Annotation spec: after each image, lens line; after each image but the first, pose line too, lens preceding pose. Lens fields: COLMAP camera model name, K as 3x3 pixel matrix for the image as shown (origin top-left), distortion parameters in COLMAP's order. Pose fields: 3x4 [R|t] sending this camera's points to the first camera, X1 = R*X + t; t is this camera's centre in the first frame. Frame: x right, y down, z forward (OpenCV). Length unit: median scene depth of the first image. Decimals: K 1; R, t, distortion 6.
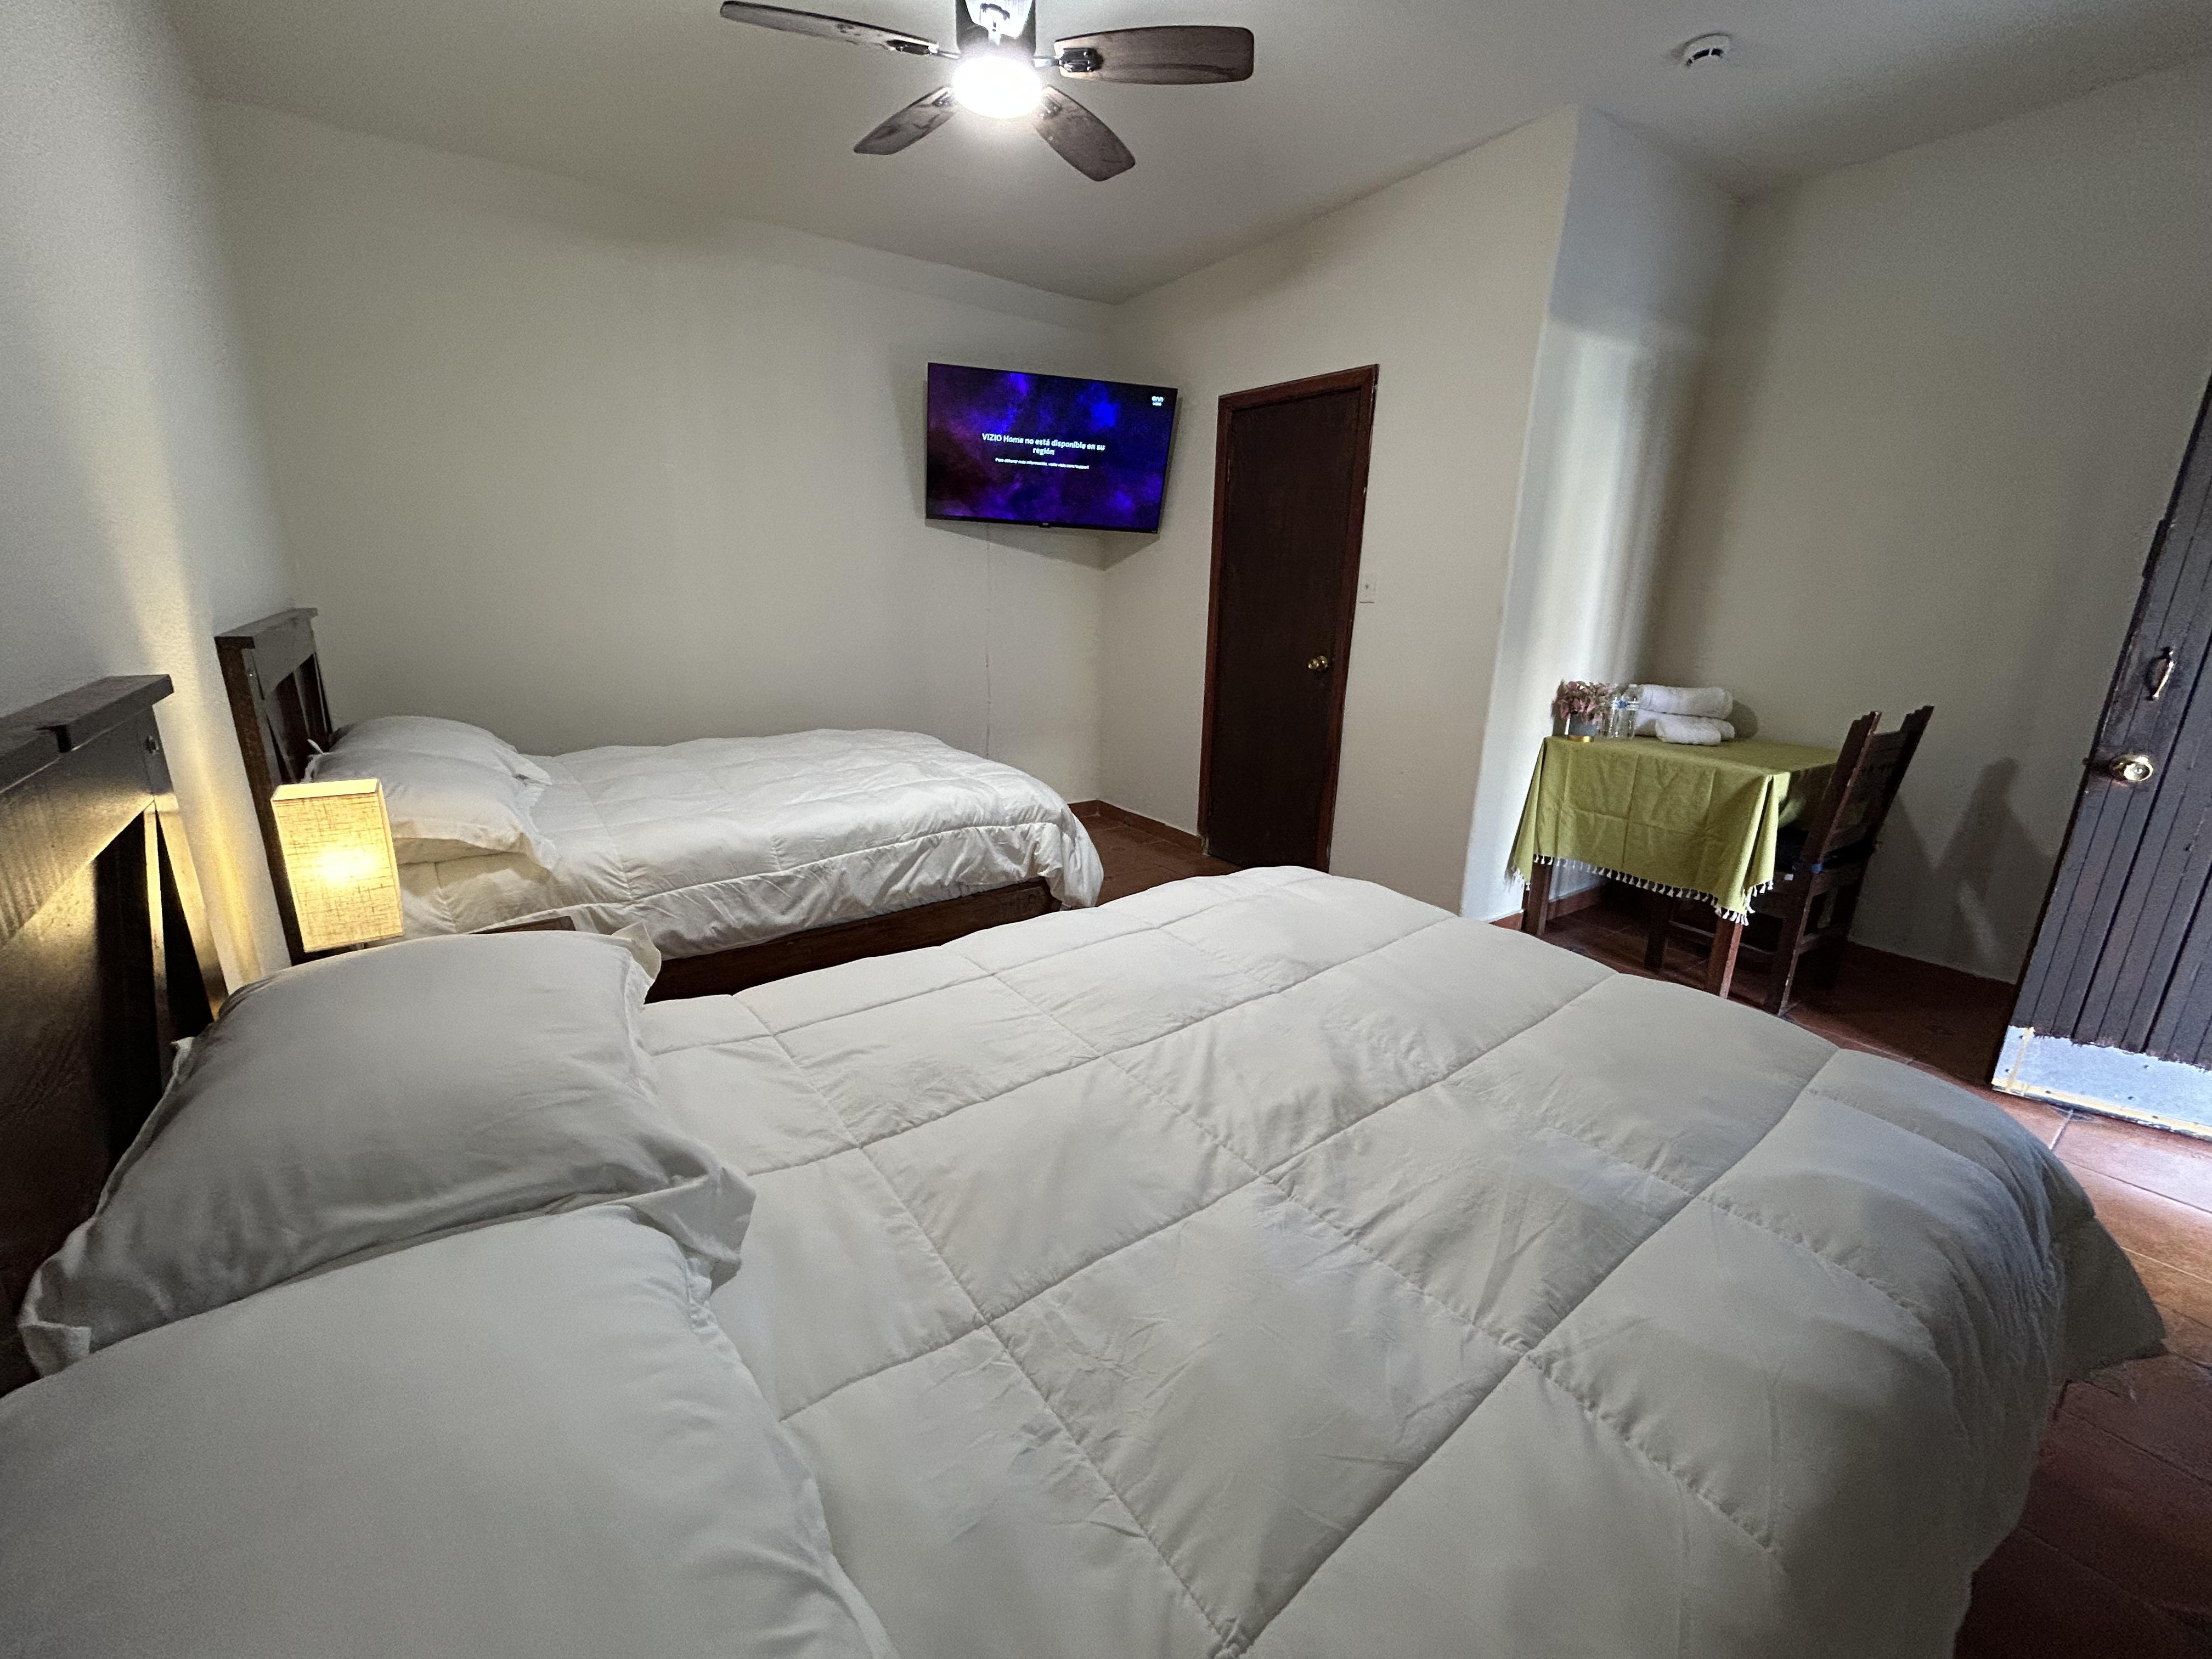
lens RADIAL K [[898.1, 0, 1103.1], [0, 898.1, 829.0], [0, 0, 1]] dist [-0.003046, -0.000161]
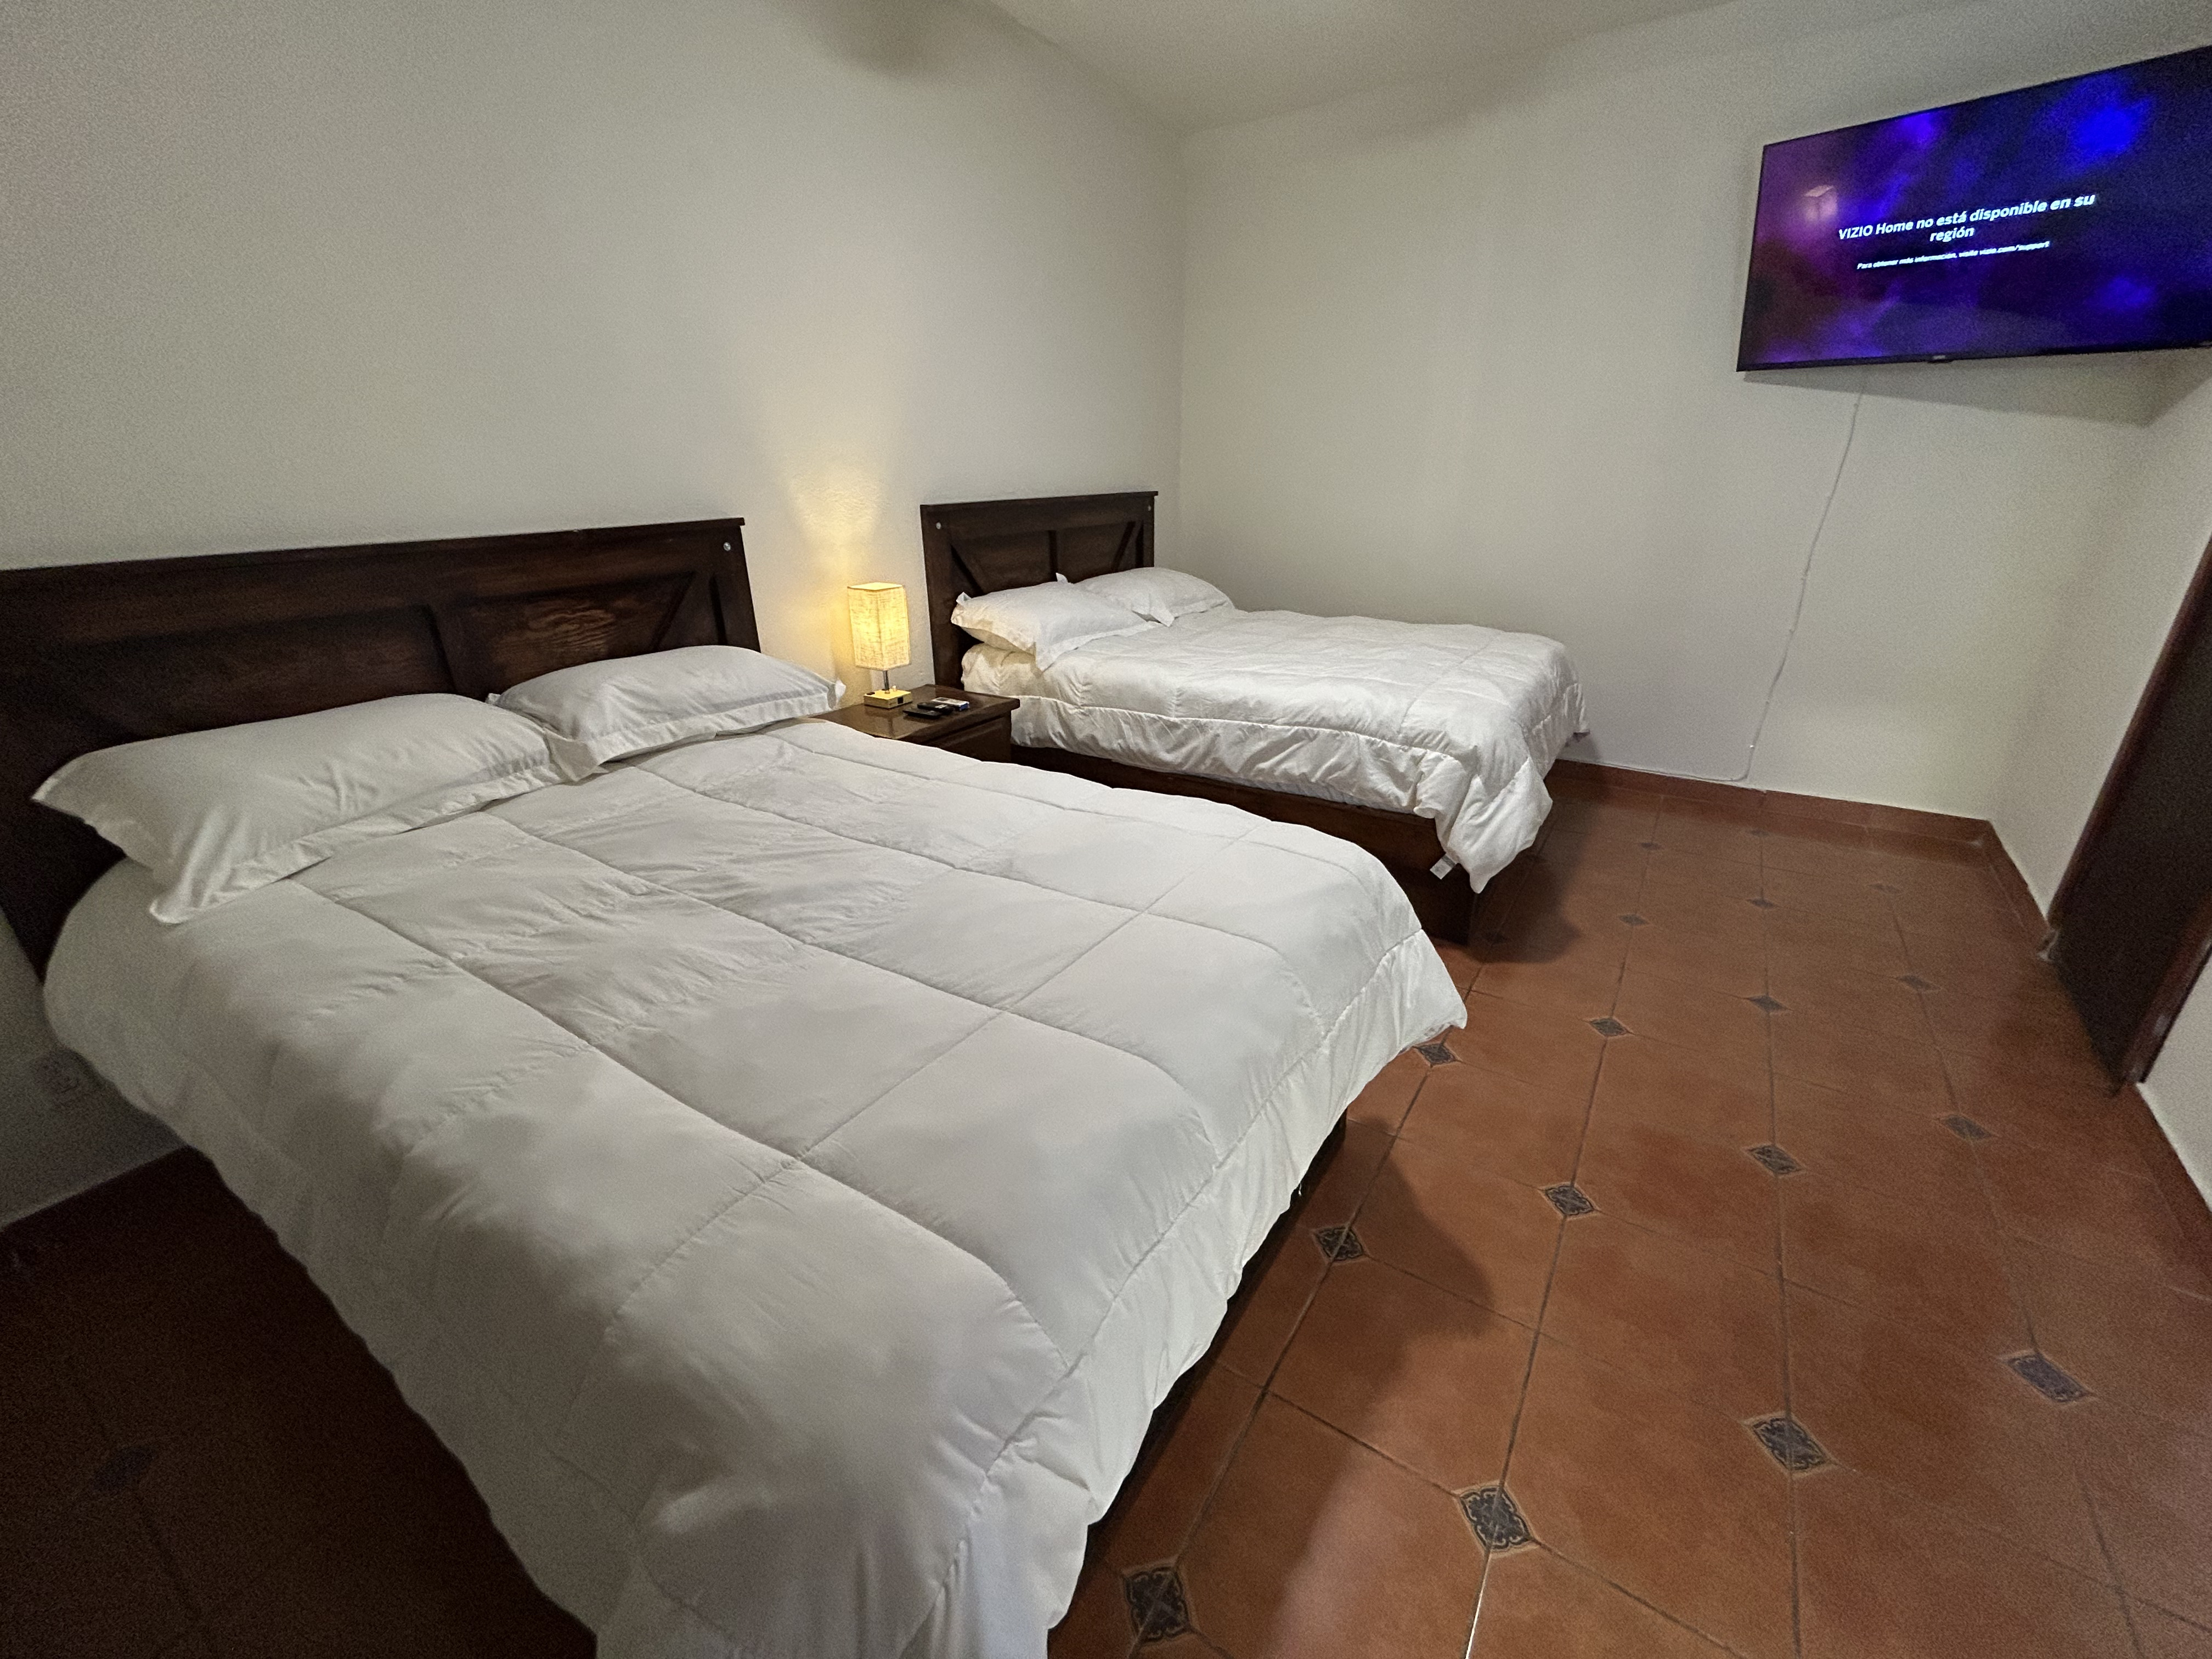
lens RADIAL K [[898.1, 0, 1104.7], [0, 898.1, 831.9], [0, 0, 1]] dist [-0.003046, -0.000161]
pose [[0.337150, 0.334798, -0.879909, 0.663632], [-0.230426, 0.935549, 0.267677, -0.101723], [0.912816, 0.112506, 0.392567, 0.423758]]
